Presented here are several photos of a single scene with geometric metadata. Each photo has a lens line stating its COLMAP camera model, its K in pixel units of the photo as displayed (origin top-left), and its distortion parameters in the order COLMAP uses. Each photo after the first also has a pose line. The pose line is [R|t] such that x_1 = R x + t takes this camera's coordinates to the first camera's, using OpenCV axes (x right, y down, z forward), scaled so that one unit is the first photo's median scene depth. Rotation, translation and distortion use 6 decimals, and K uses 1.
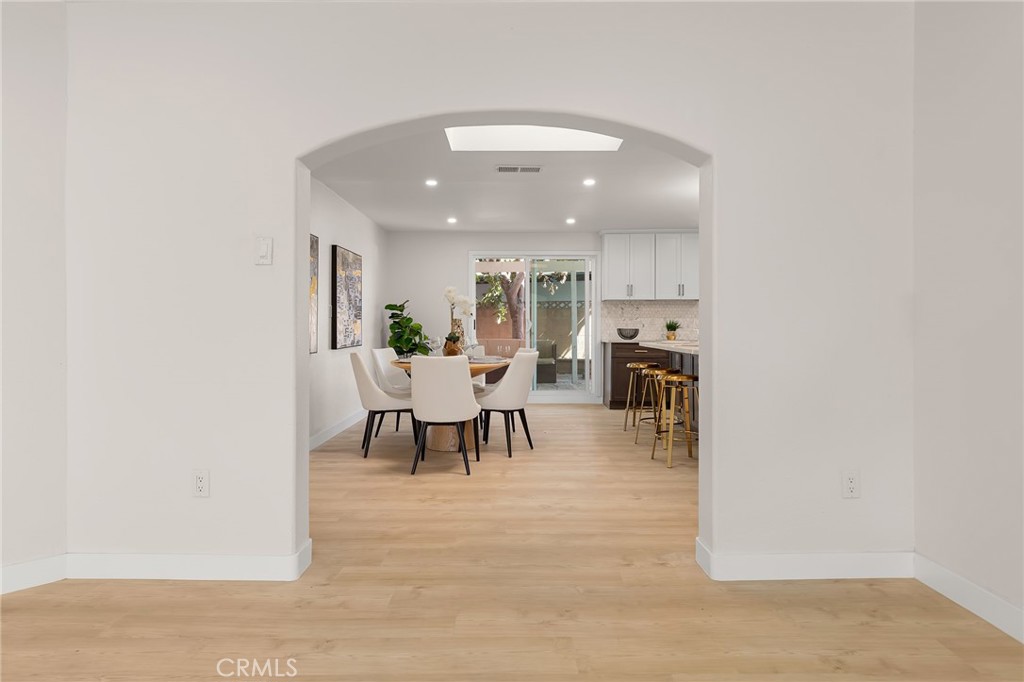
lens RADIAL K [[624.4, 0, 506.9], [0, 624.4, 332.8], [0, 0, 1]] dist [-0.001175, 0.000115]
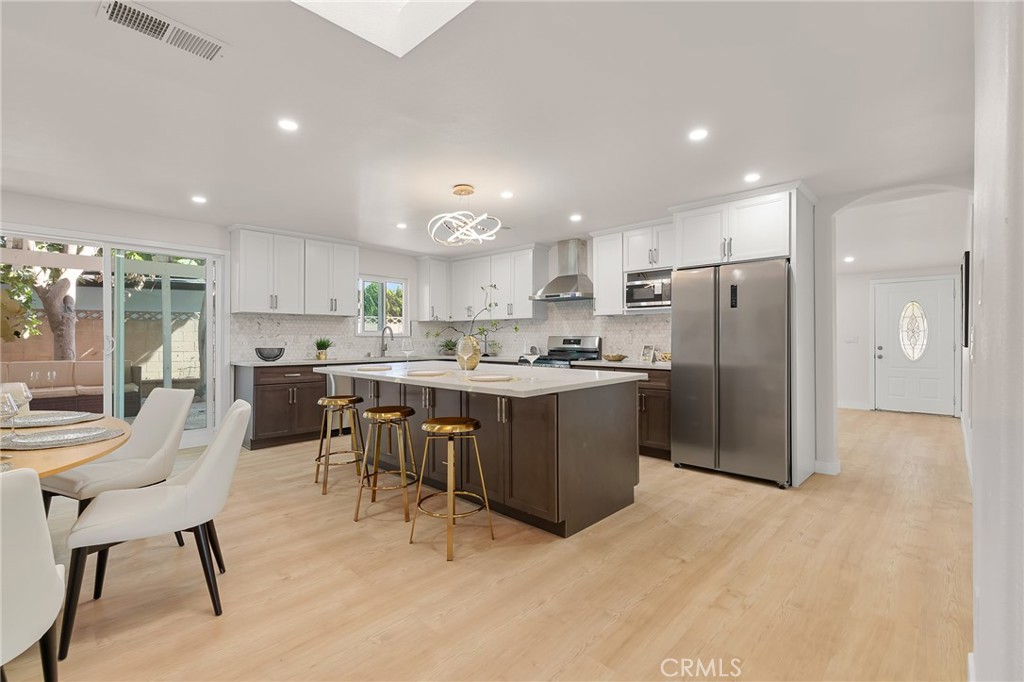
lens RADIAL K [[459.5, 0, 511.1], [0, 459.5, 337.7], [0, 0, 1]] dist [0.007723, -0.001497]
pose [[0.681134, 0.001269, 0.732158, -0.037089], [0.005744, 0.999958, -0.007077, -0.014009], [-0.732137, 0.009025, 0.681098, 0.345959]]
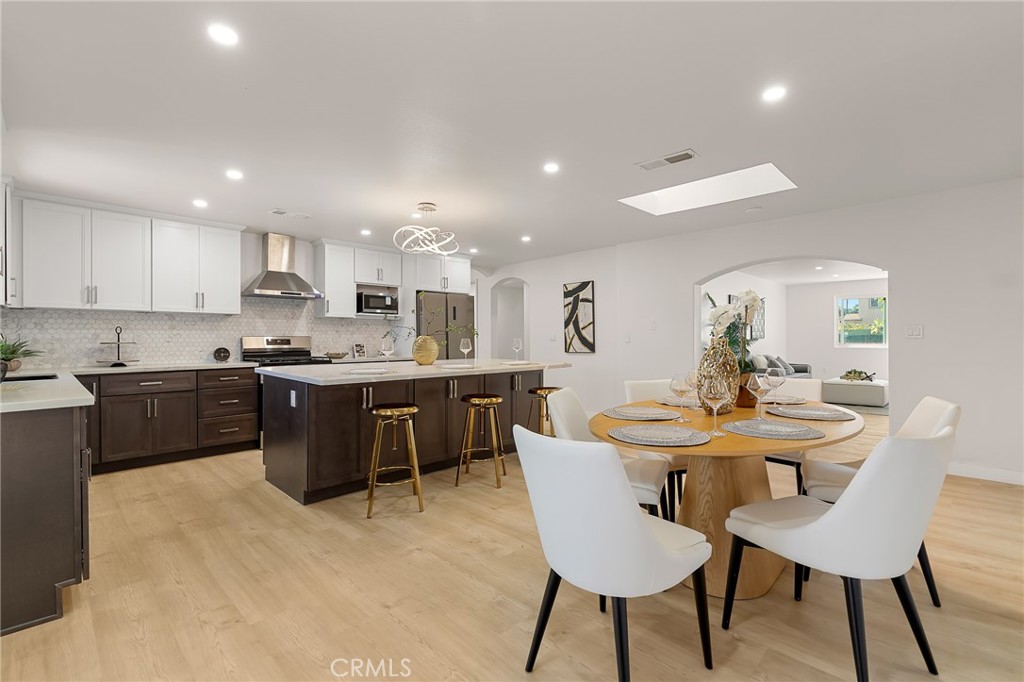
lens RADIAL K [[459.5, 0, 509.2], [0, 459.5, 339.1], [0, 0, 1]] dist [0.007723, -0.001497]
pose [[-0.716780, 0.002488, 0.697295, -0.158464], [0.009756, 0.999932, 0.006460, -0.017400], [-0.697231, 0.011433, -0.716755, 0.975337]]
